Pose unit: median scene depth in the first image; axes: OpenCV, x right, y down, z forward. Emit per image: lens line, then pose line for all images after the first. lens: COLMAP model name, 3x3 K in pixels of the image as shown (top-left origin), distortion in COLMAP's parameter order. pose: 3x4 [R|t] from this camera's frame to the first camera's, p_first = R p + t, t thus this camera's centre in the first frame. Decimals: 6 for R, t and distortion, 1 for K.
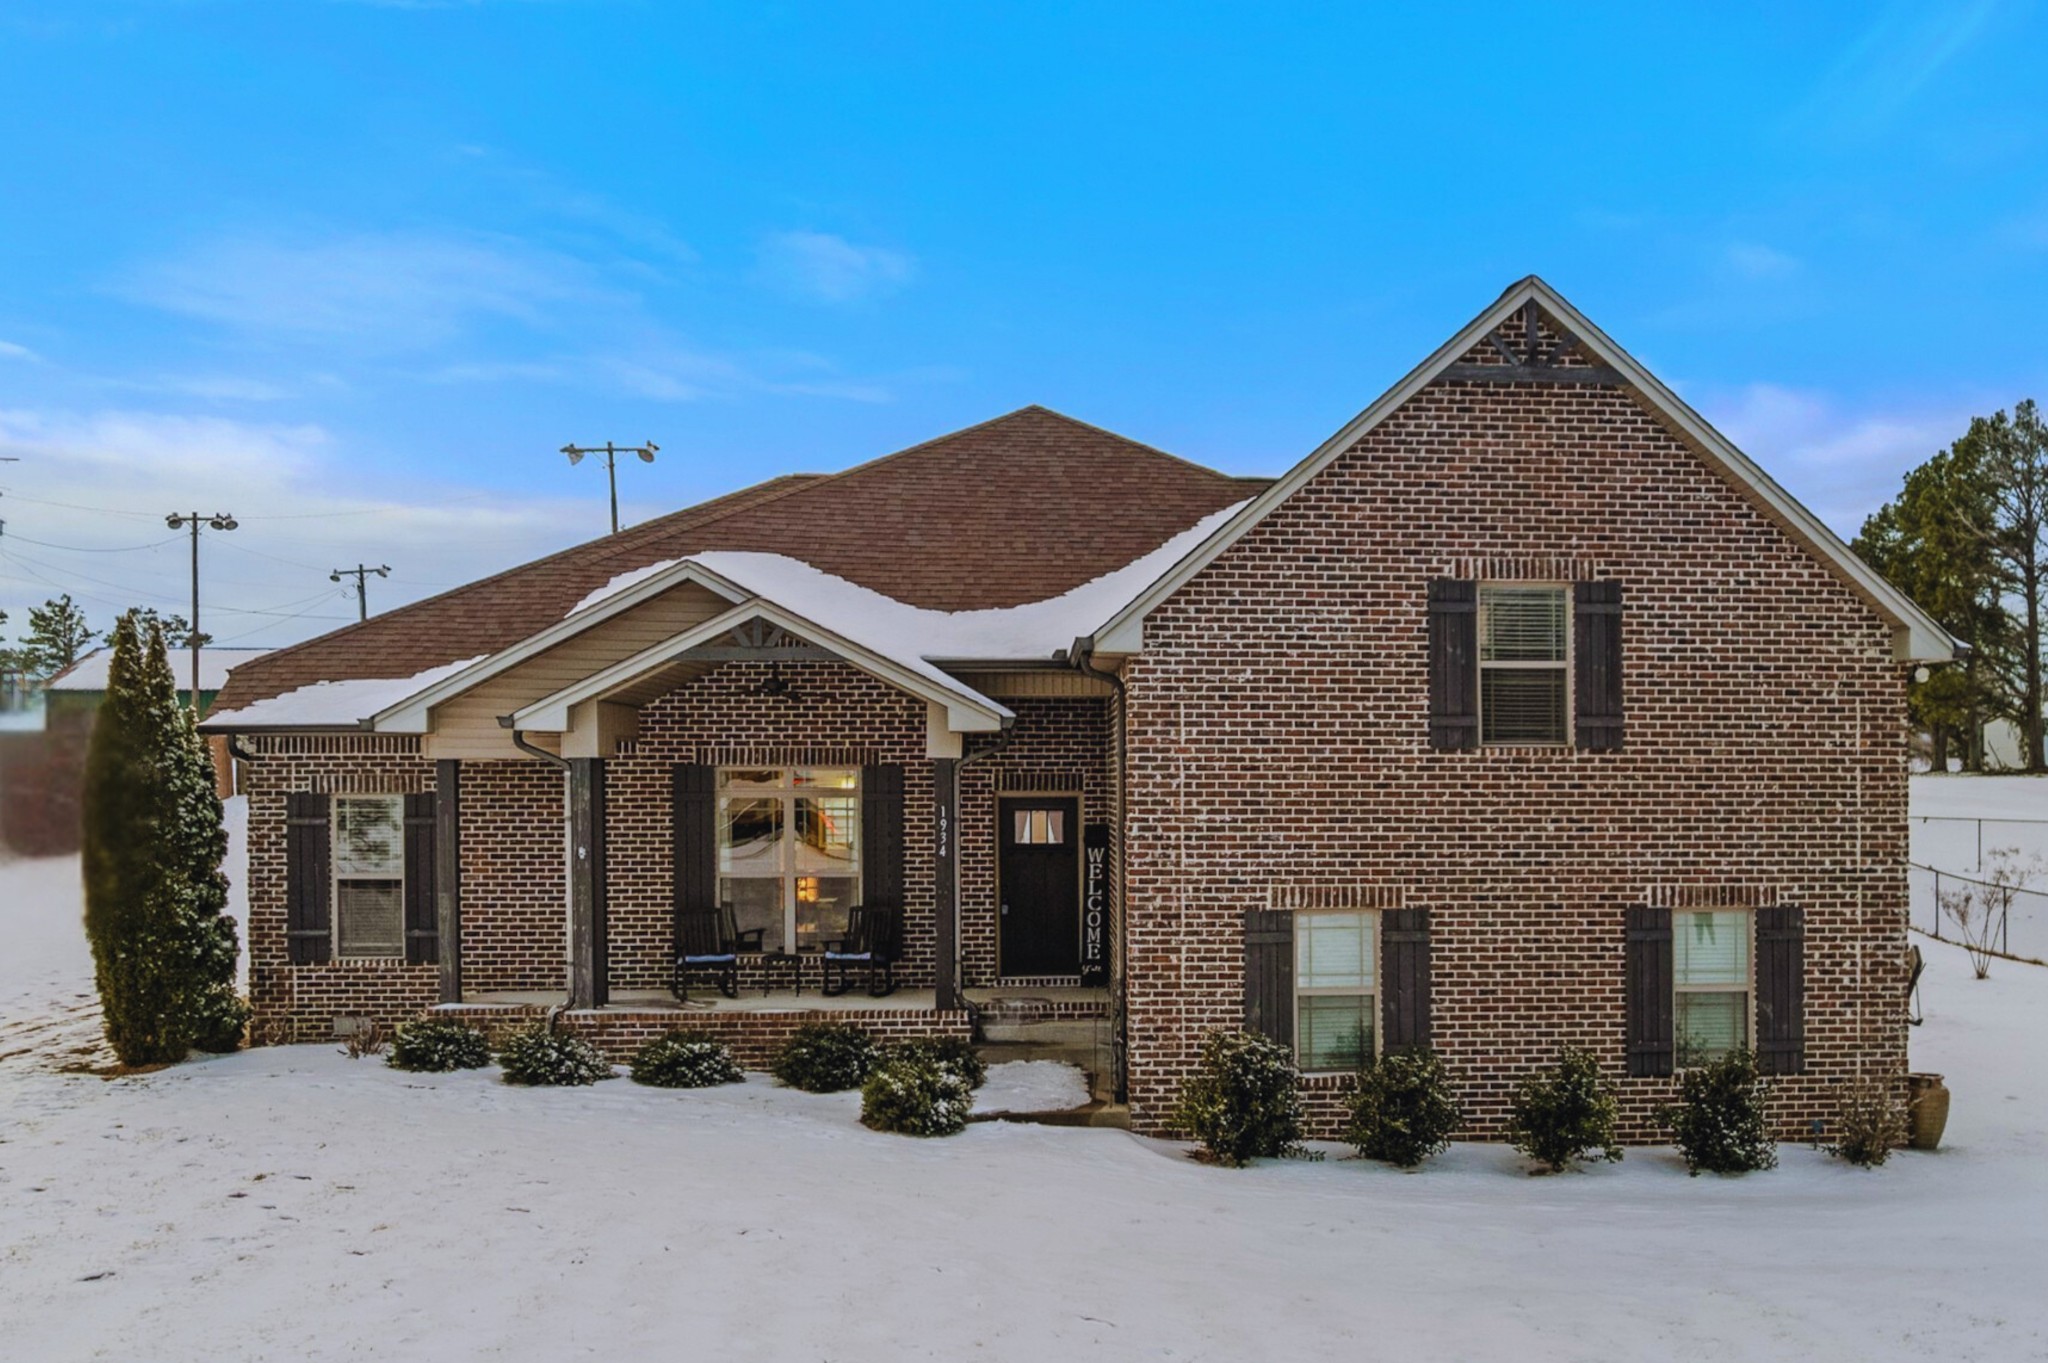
lens RADIAL K [[1949.0, 0, 1155.7], [0, 1949.0, 785.2], [0, 0, 1]] dist [-0.015367, -0.005473]
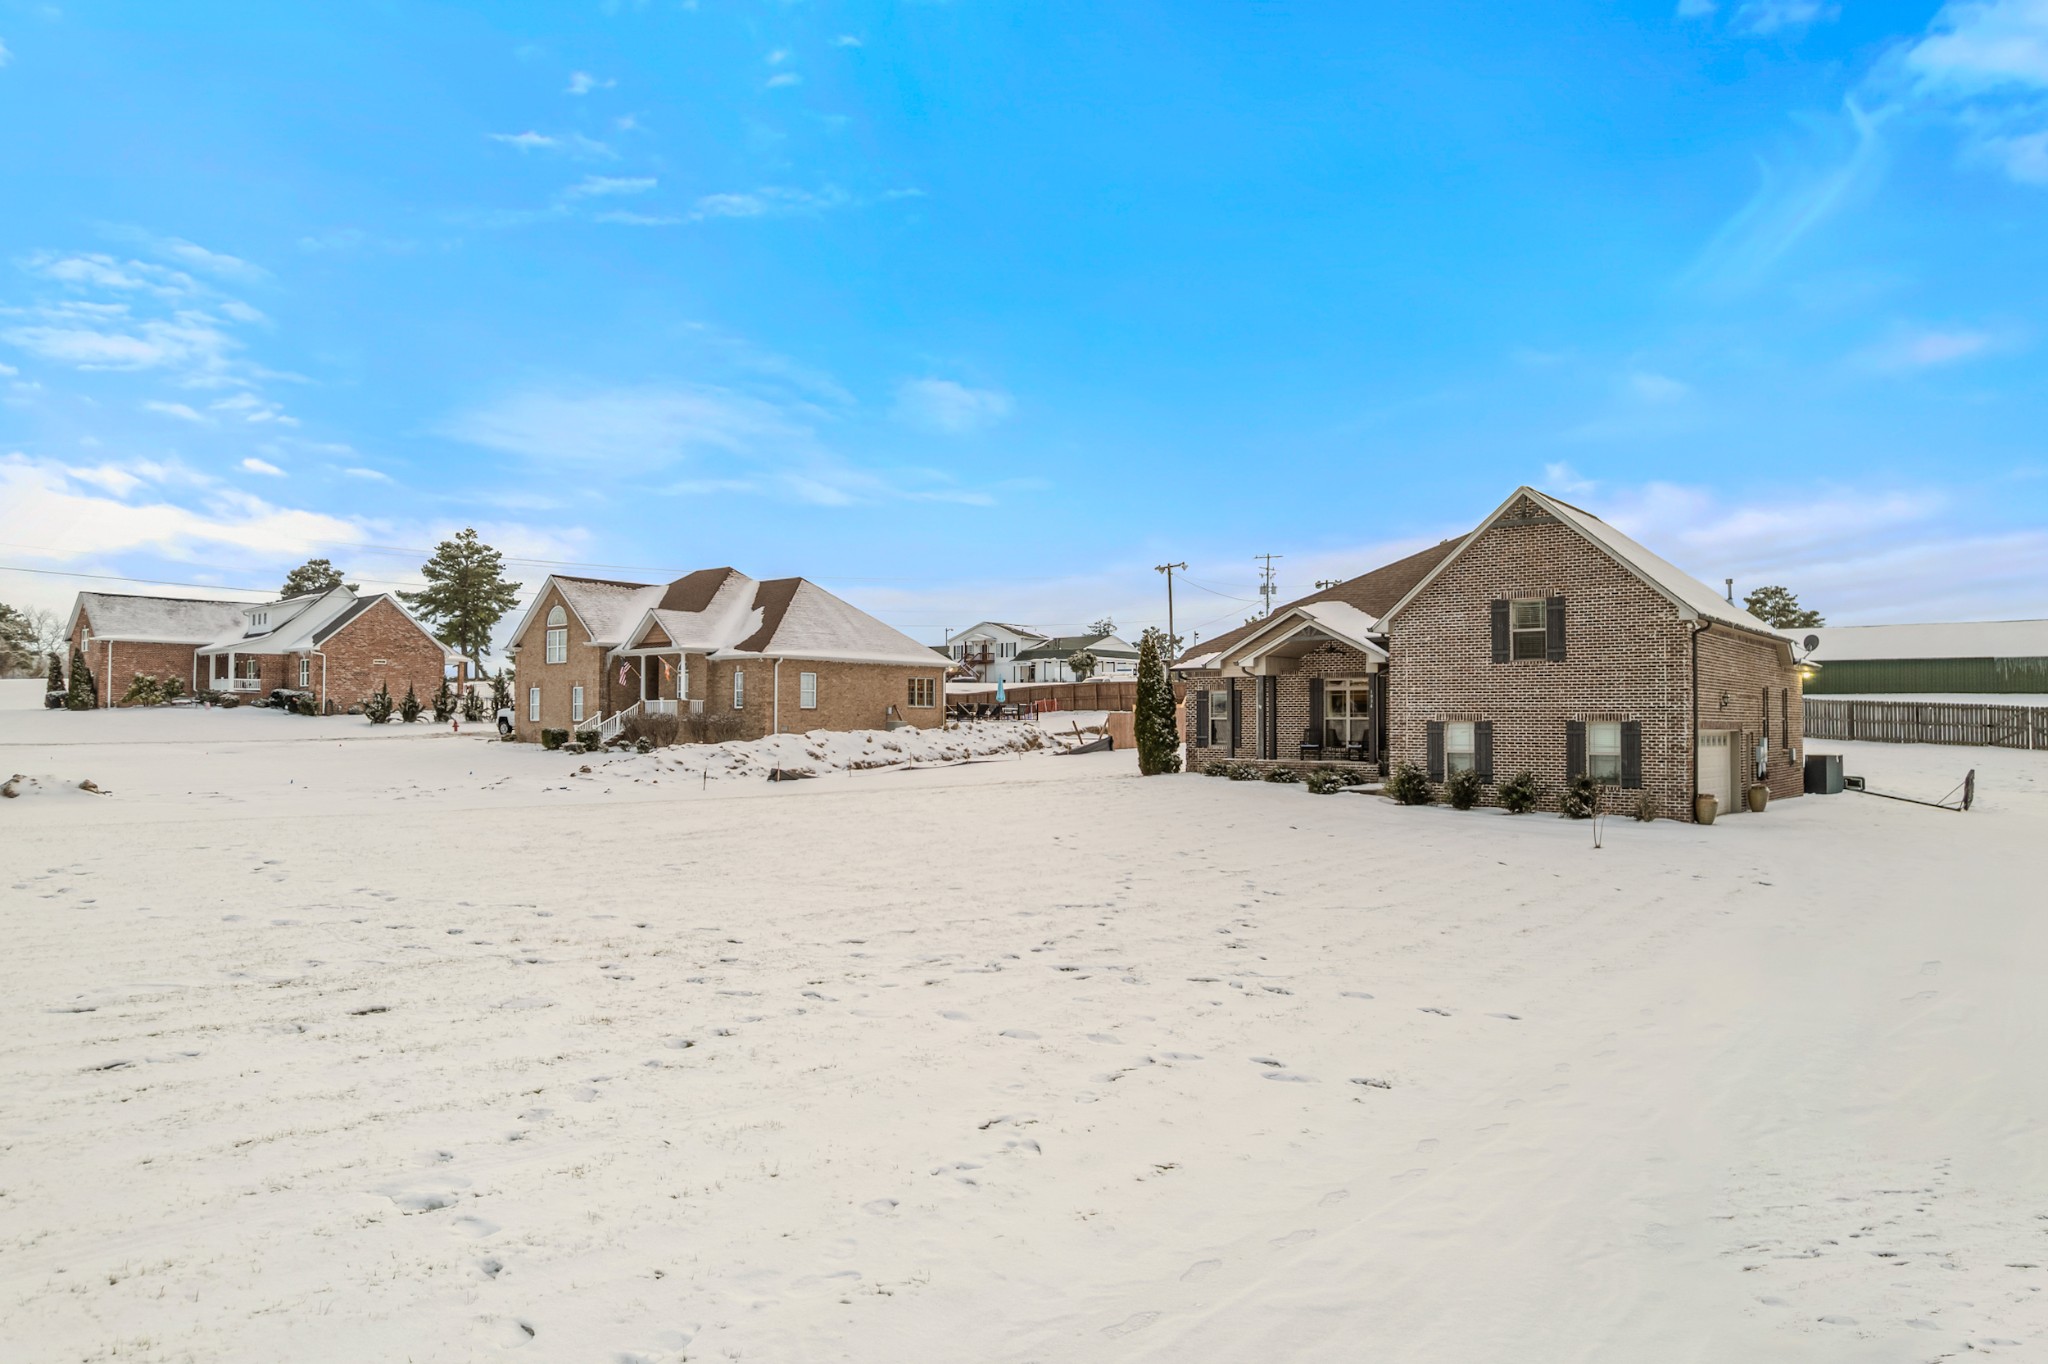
lens RADIAL K [[1332.7, 0, 1030.1], [0, 1332.7, 737.9], [0, 0, 1]] dist [-0.006860, -0.001048]
pose [[0.707199, 0.009896, -0.706945, 0.980640], [-0.008142, 0.999950, 0.005853, 0.079226], [0.706968, 0.001617, 0.707244, -0.756303]]
